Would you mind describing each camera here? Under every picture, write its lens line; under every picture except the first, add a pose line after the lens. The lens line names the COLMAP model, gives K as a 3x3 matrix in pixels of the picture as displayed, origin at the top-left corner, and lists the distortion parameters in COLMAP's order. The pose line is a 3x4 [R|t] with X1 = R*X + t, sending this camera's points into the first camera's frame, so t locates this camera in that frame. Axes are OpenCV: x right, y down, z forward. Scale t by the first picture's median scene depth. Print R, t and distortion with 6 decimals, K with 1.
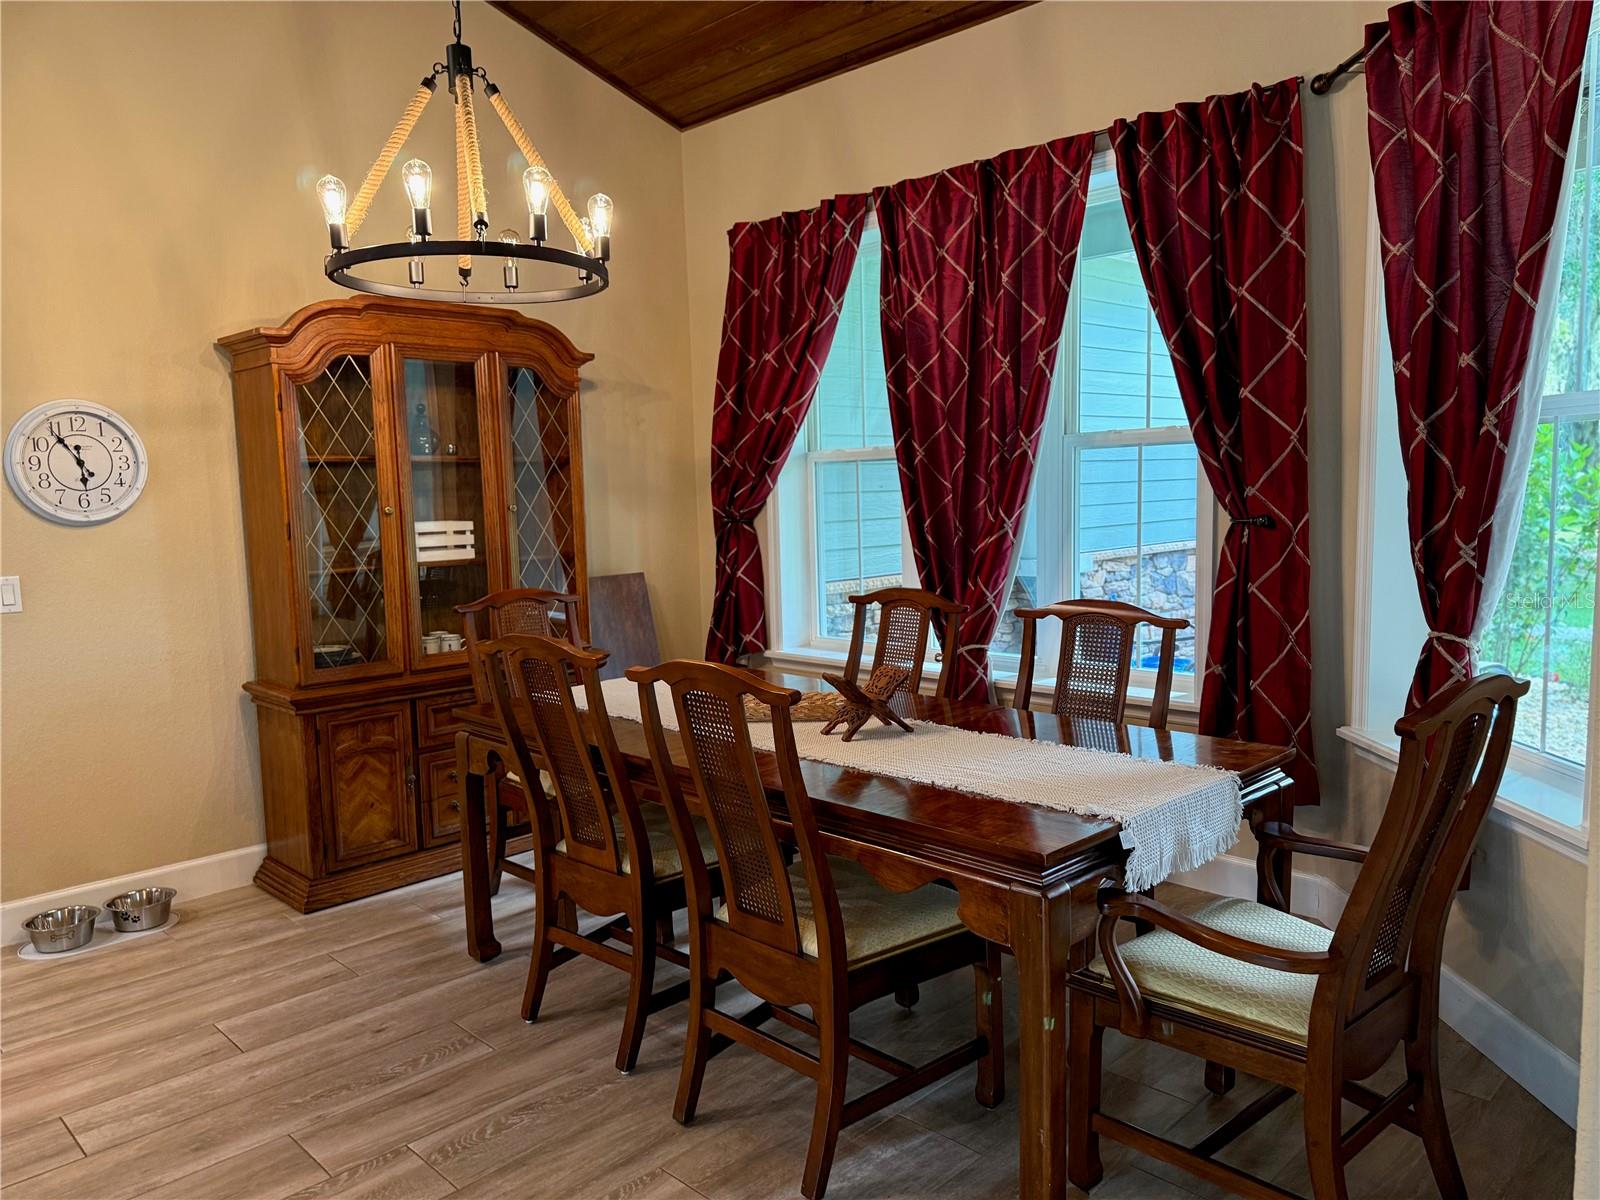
lens RADIAL K [[1110.7, 0, 794.3], [0, 1110.7, 621.2], [0, 0, 1]] dist [0.082956, -0.110337]
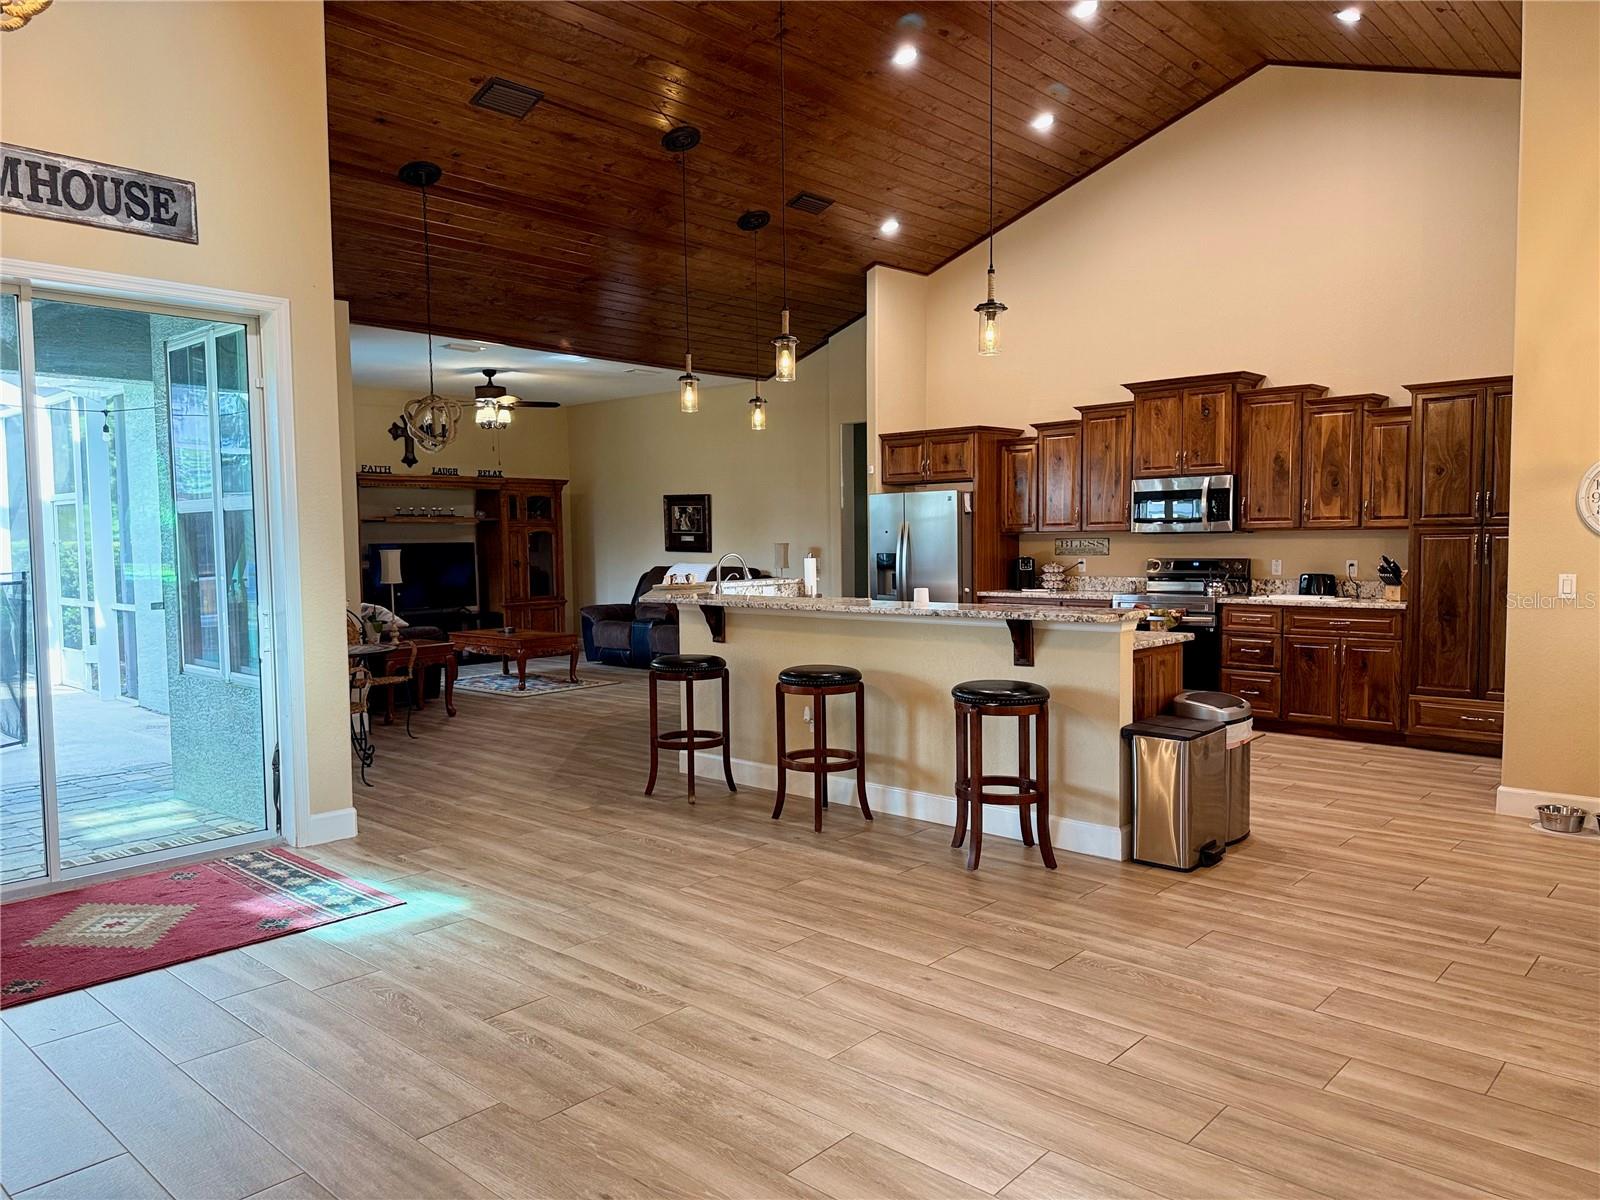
lens RADIAL K [[1133.6, 0, 801.4], [0, 1133.6, 606.0], [0, 0, 1]] dist [0.108699, -0.179102]
pose [[0.047071, 0.085540, -0.995222, 0.692582], [-0.107621, 0.990961, 0.080084, -0.010732], [0.993077, 0.103337, 0.055851, -0.077108]]
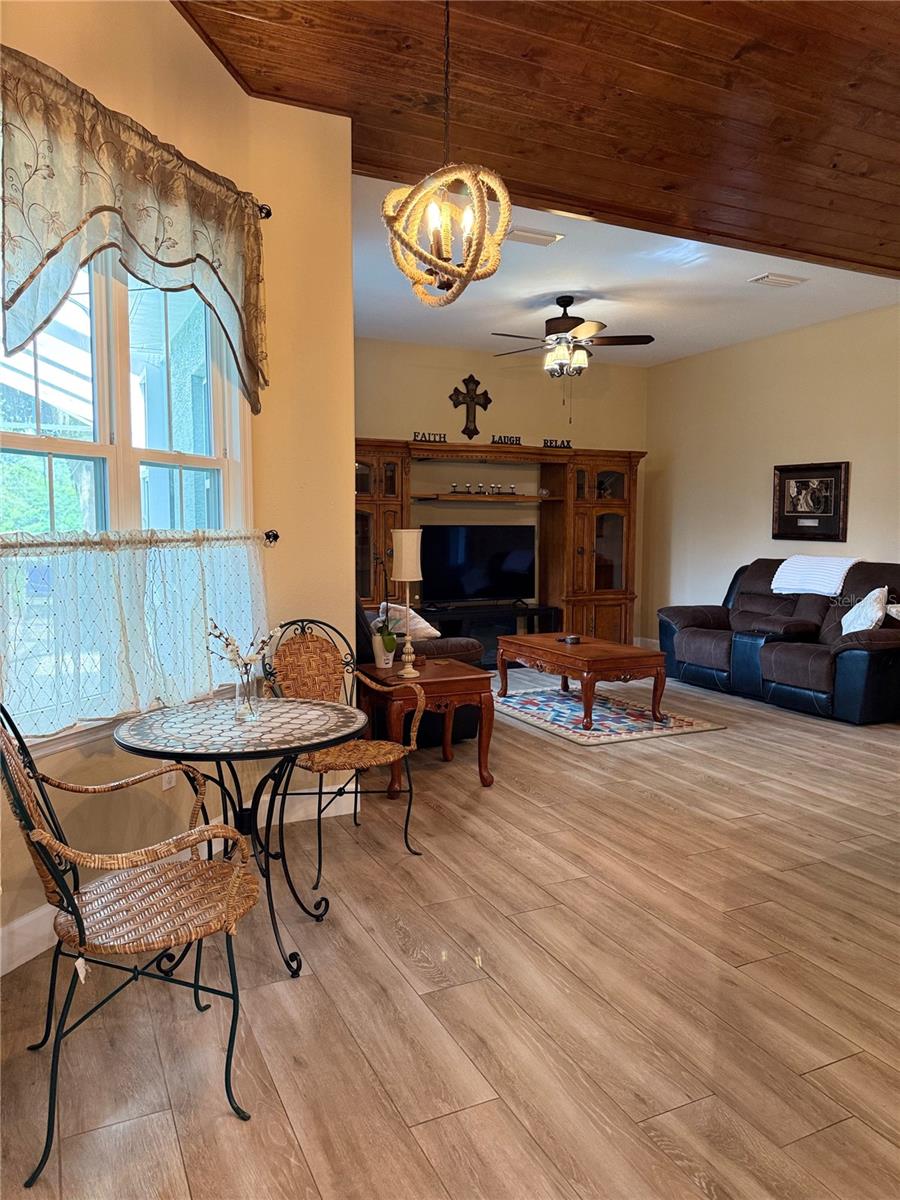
lens RADIAL K [[833.0, 0, 450.0], [0, 833.0, 600.0], [0, 0, 1]] dist [0.082956, -0.110337]
pose [[-0.334305, 0.103254, -0.936792, -0.579309], [-0.108024, 0.983232, 0.146923, 0.071497], [0.936254, 0.150313, -0.317545, -0.354255]]
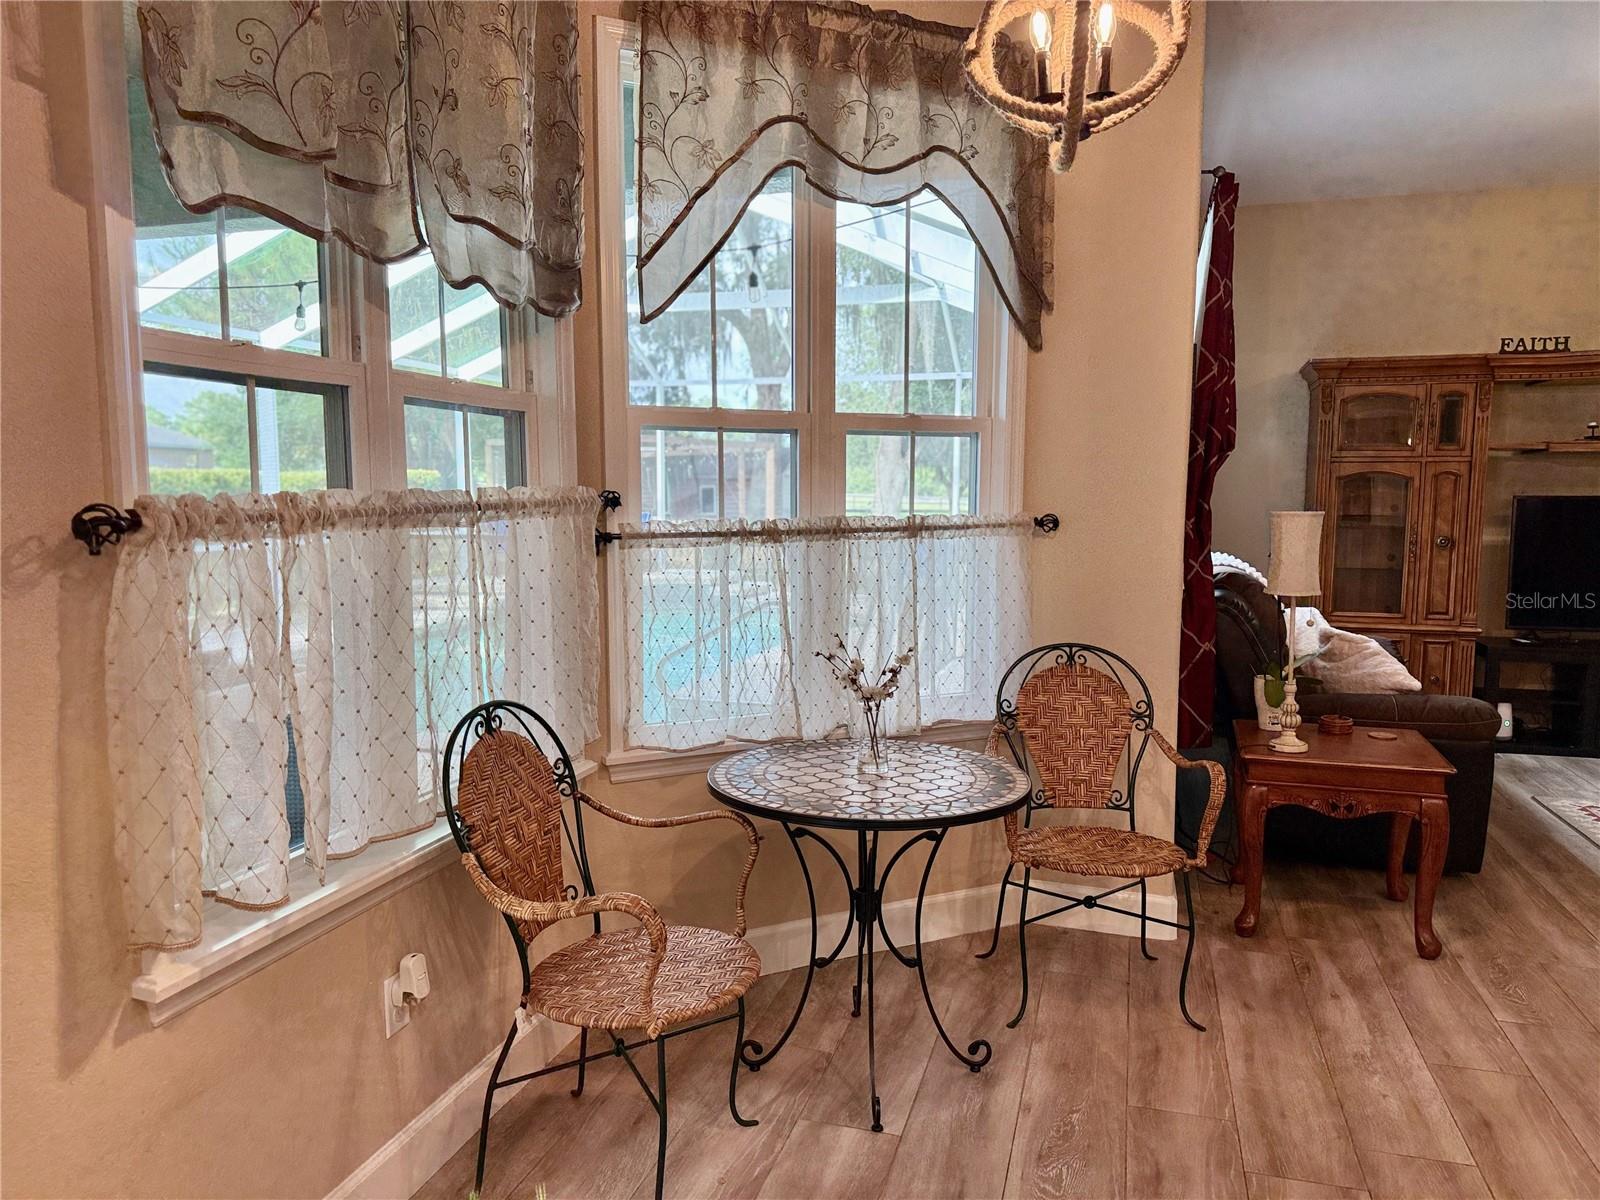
lens RADIAL K [[1110.7, 0, 794.3], [0, 1110.7, 621.2], [0, 0, 1]] dist [0.082956, -0.110337]
pose [[-0.882541, 0.076751, -0.463930, -0.797987], [-0.036938, 0.972226, 0.231109, 0.039697], [0.468783, 0.221100, -0.855194, -0.171573]]
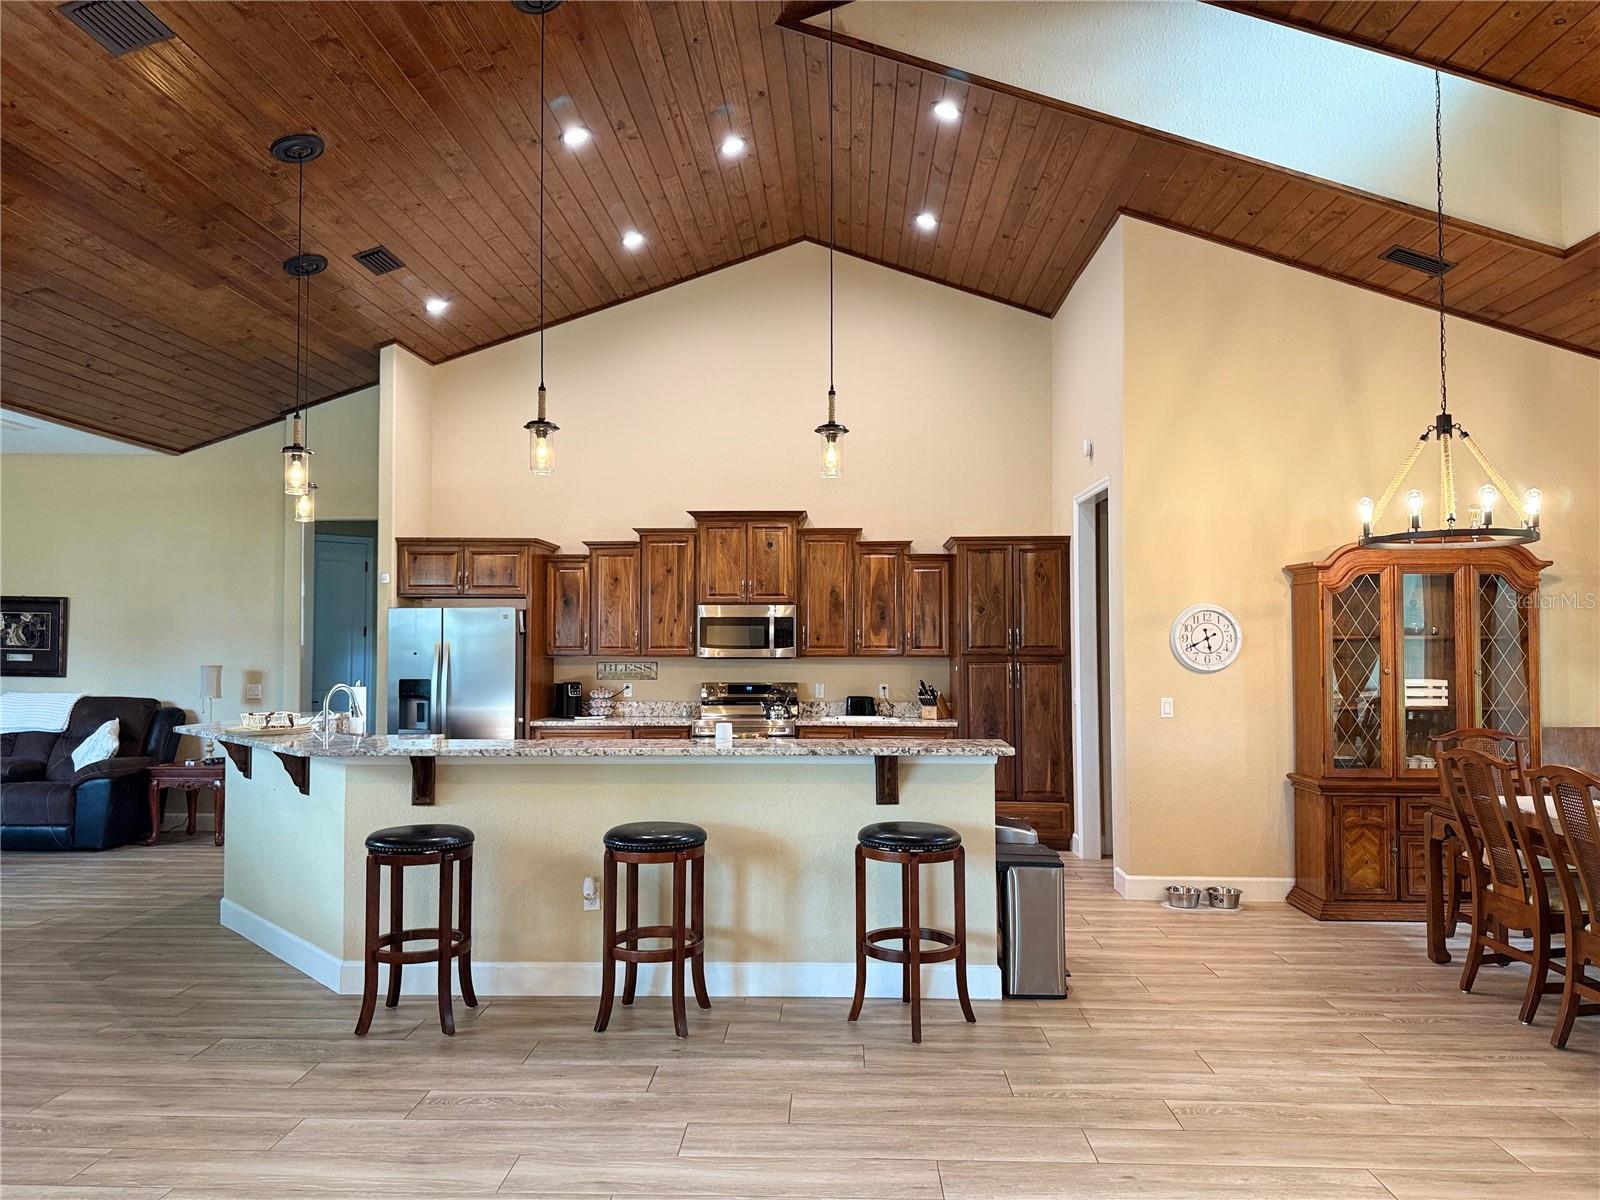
lens RADIAL K [[1130.2, 0, 807.5], [0, 1130.2, 602.4], [0, 0, 1]] dist [0.052170, -0.061753]
pose [[0.685532, -0.003064, -0.728036, 0.240717], [-0.103167, 0.989491, -0.101308, 0.050237], [0.720696, 0.144559, 0.678012, -0.669785]]
